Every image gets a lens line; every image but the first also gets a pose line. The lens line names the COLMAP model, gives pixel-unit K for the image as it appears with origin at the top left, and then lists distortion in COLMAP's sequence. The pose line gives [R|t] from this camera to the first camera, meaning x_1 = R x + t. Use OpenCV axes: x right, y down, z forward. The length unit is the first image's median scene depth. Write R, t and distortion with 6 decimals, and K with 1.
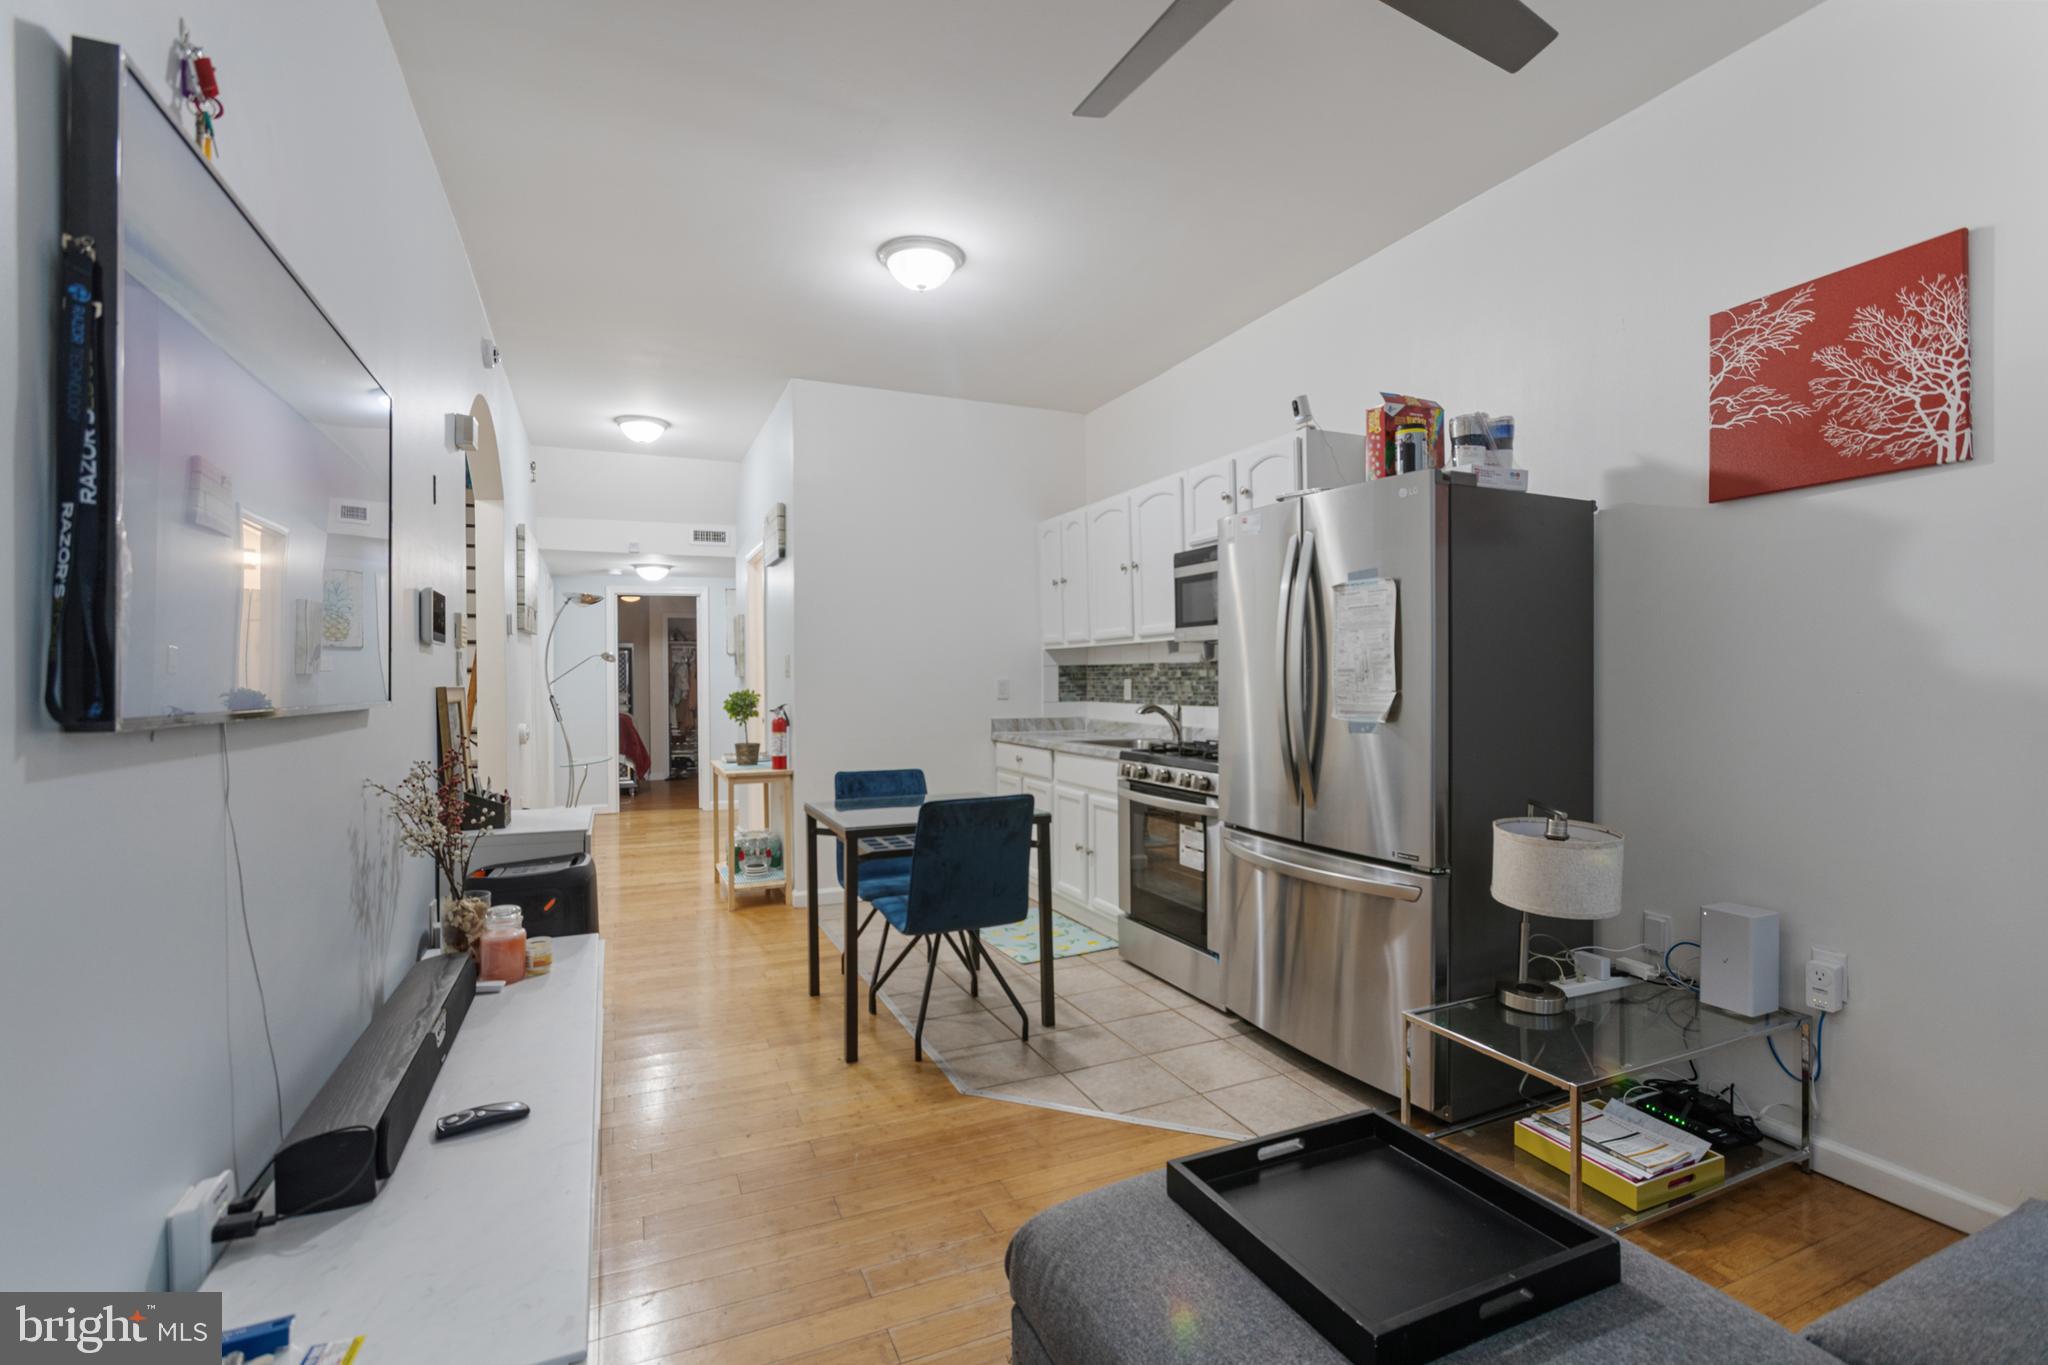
lens RADIAL K [[913.1, 0, 1020.0], [0, 913.1, 677.1], [0, 0, 1]] dist [-0.000151, 0.000863]
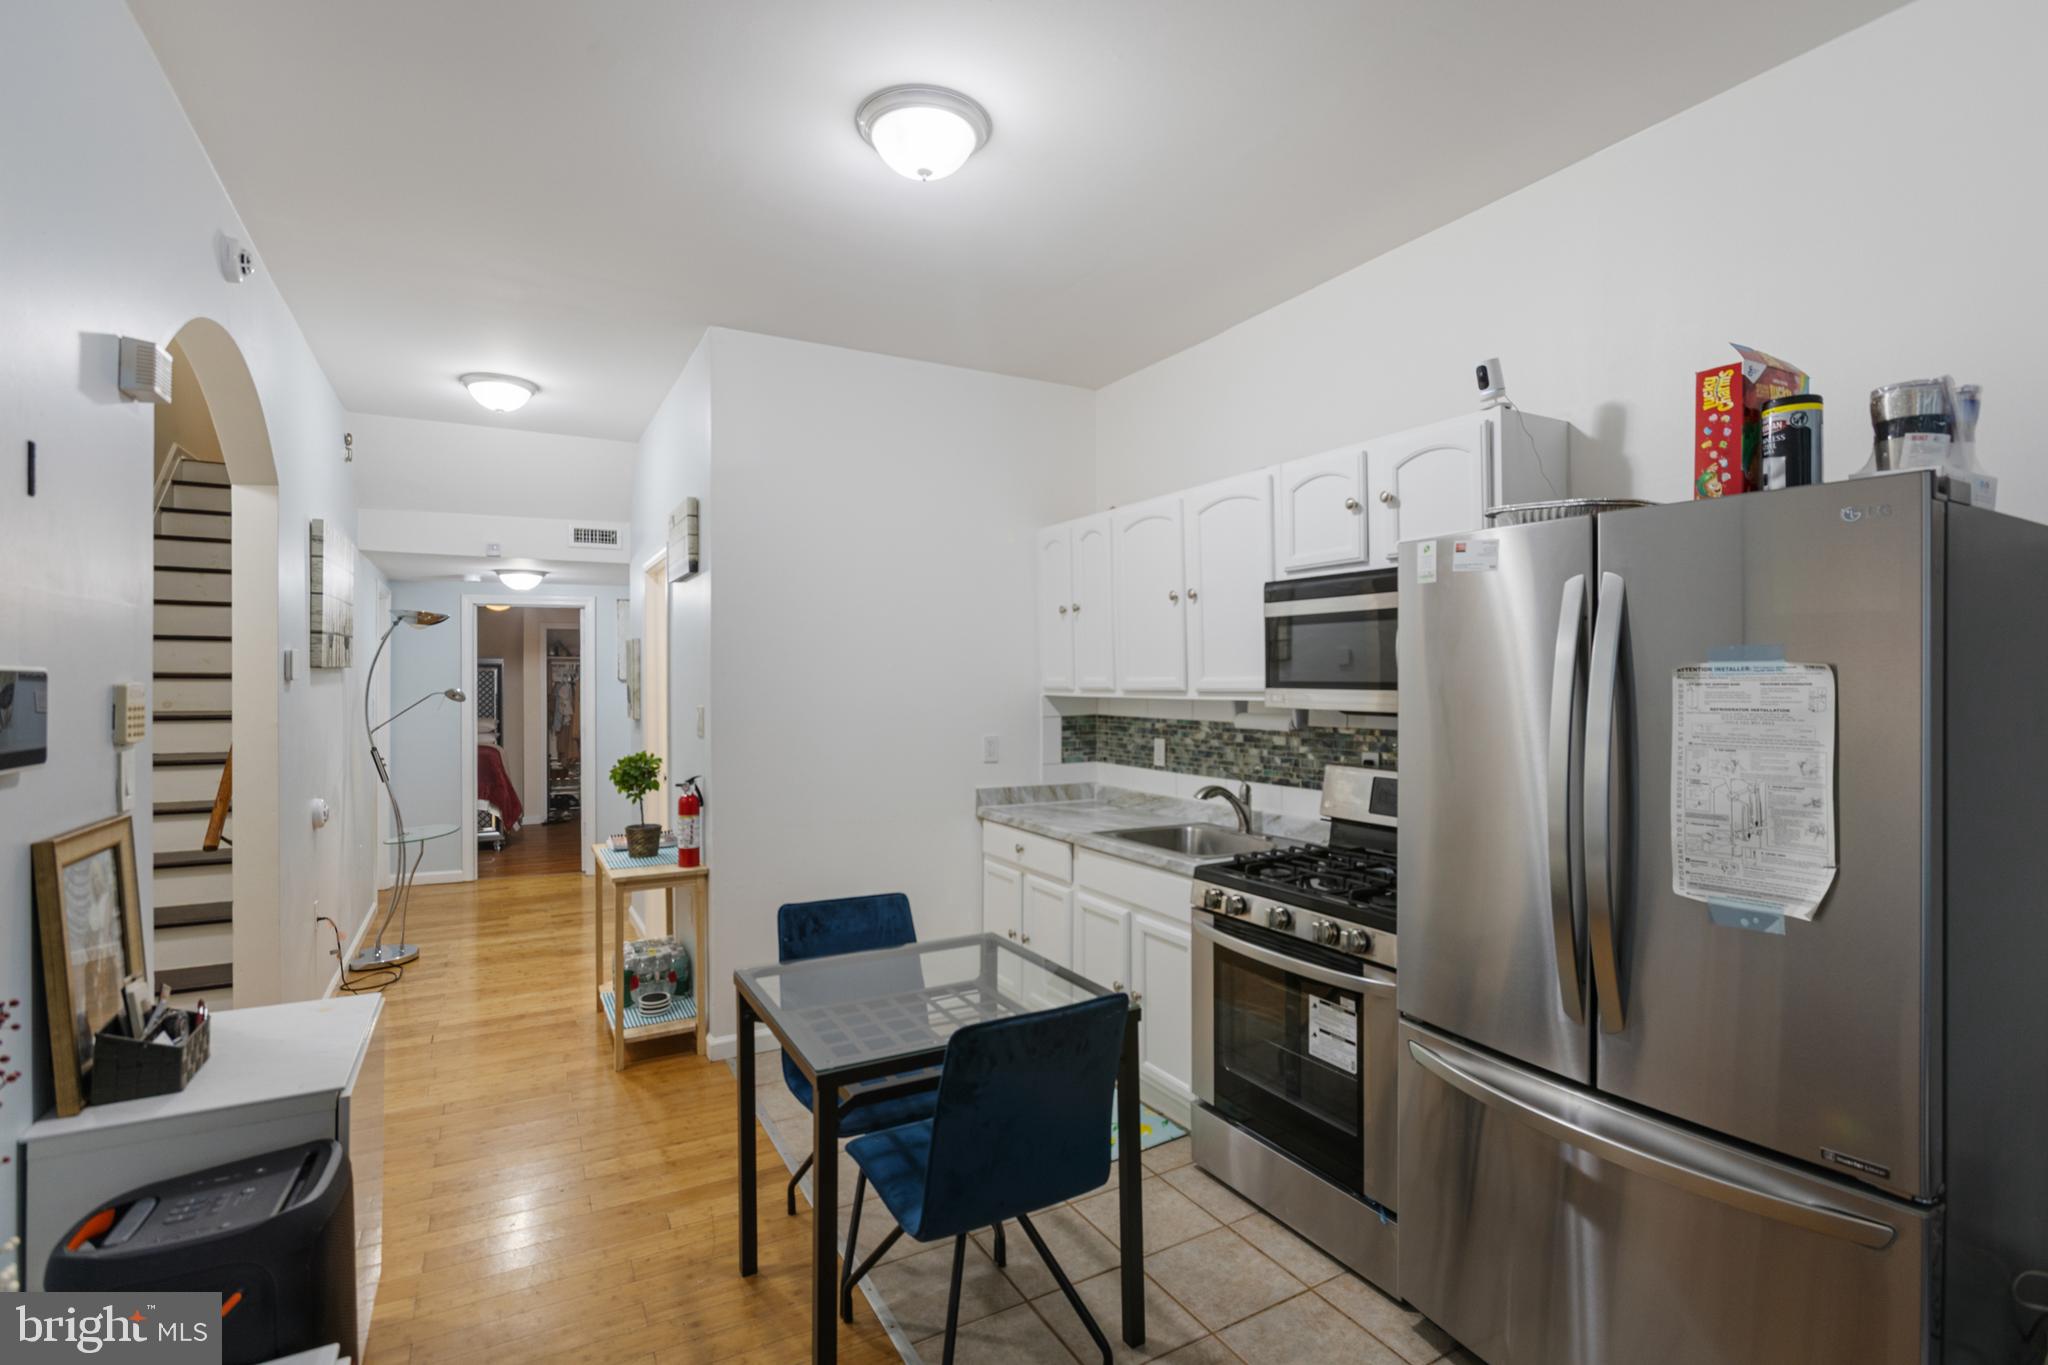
lens RADIAL K [[951.7, 0, 1019.6], [0, 951.7, 675.3], [0, 0, 1]] dist [-0.003479, 0.000663]
pose [[0.996347, 0.004744, 0.085269, -0.073644], [-0.004450, 0.999983, -0.003634, -0.052682], [-0.085285, 0.003241, 0.996351, 0.247635]]
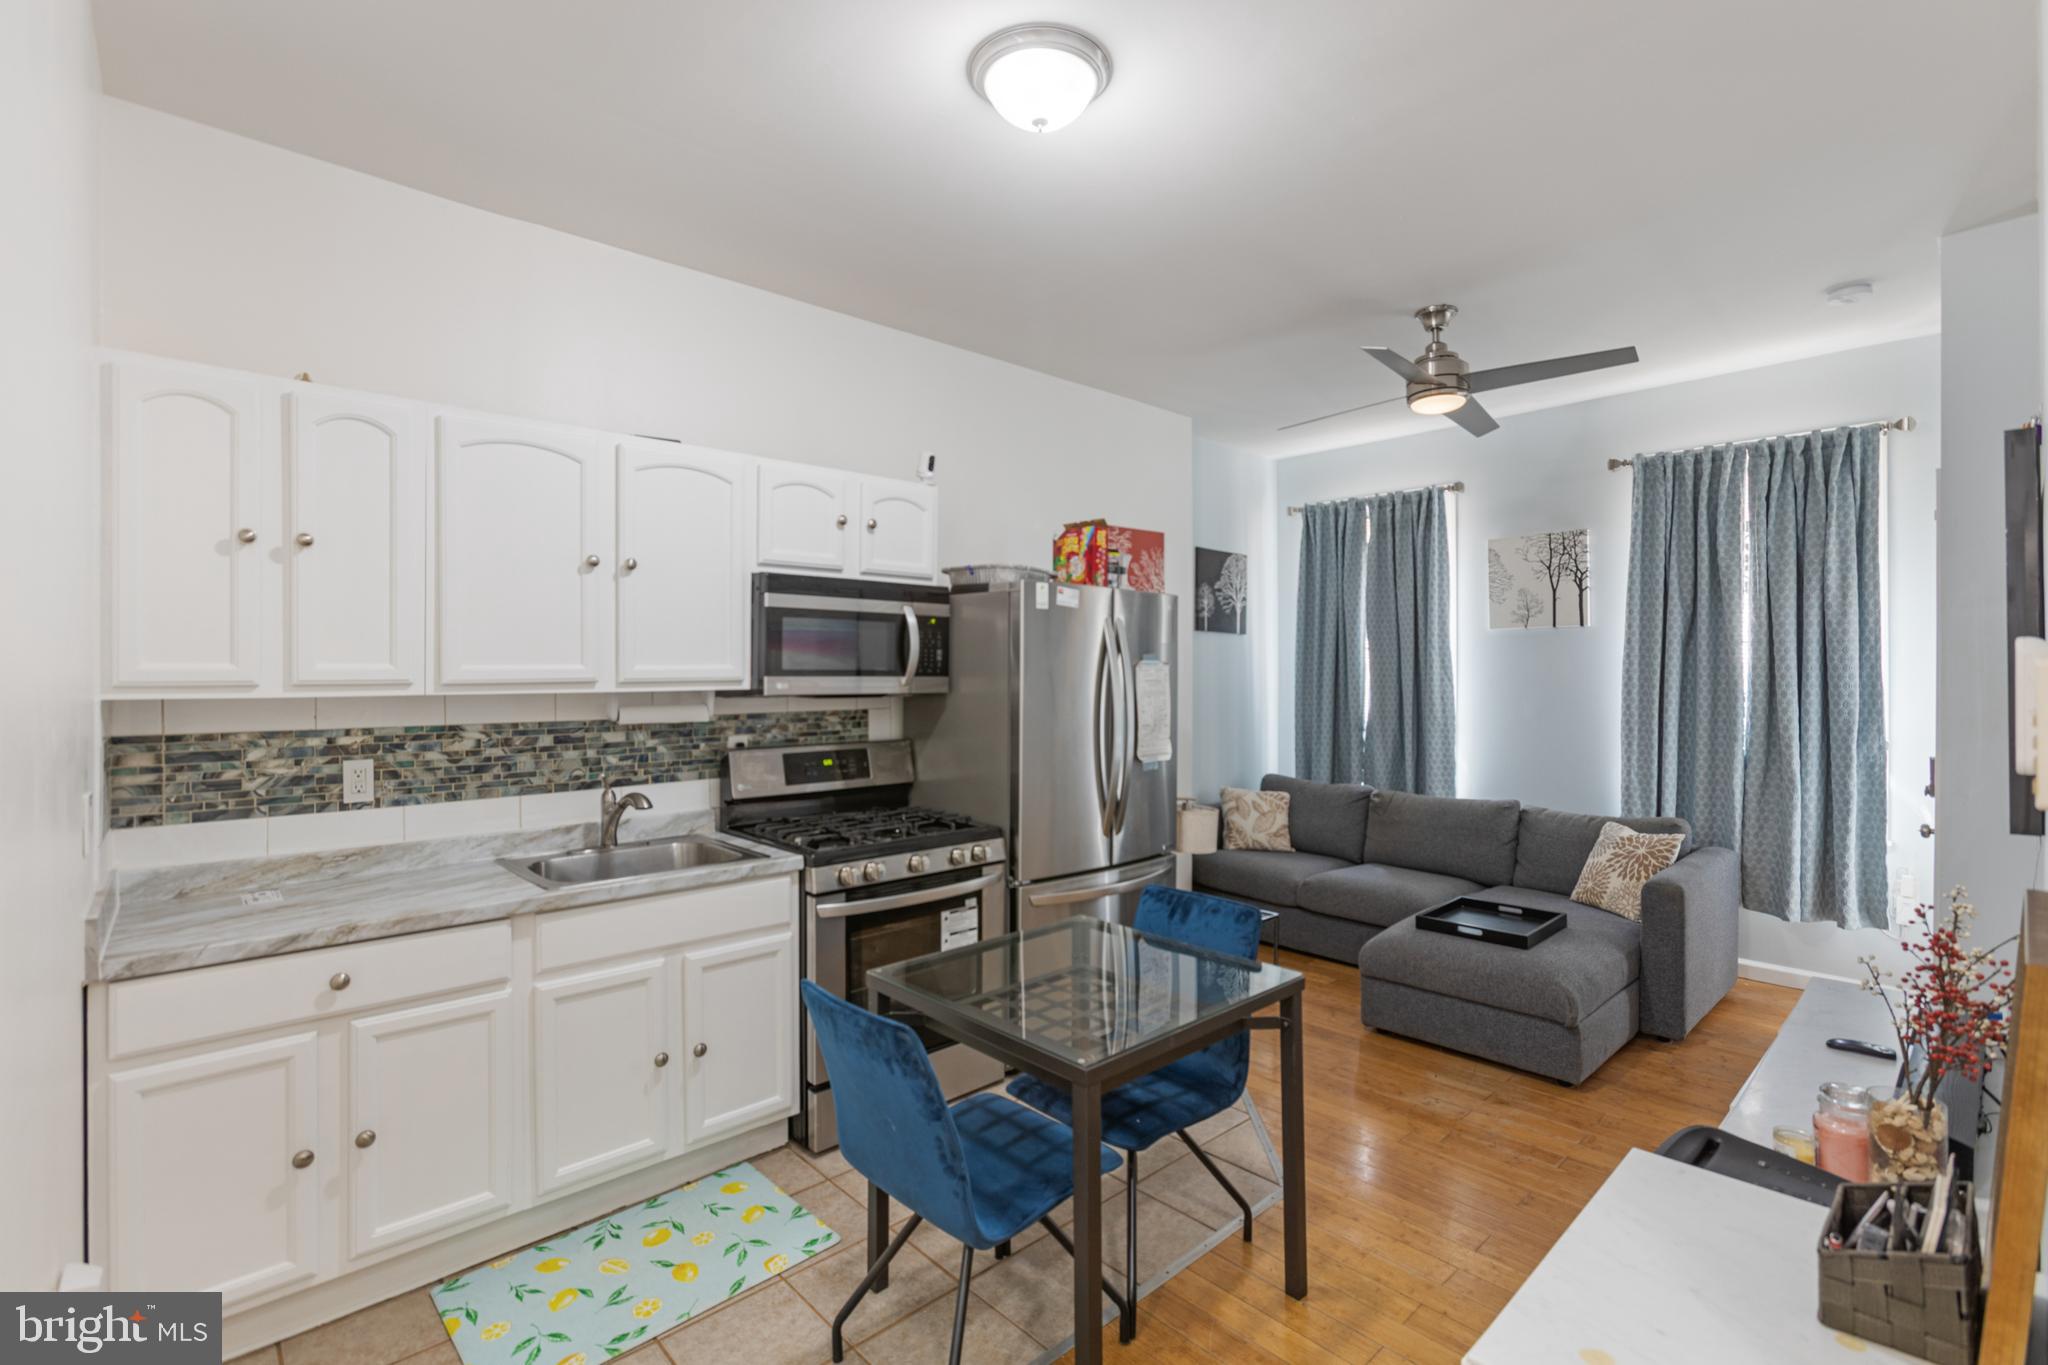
lens RADIAL K [[951.7, 0, 1035.5], [0, 951.7, 673.9], [0, 0, 1]] dist [-0.003479, 0.000663]
pose [[-0.326343, 0.001416, 0.945250, -0.536279], [0.000184, 0.999999, -0.001434, -0.047914], [-0.945251, -0.000295, -0.326343, 0.923833]]
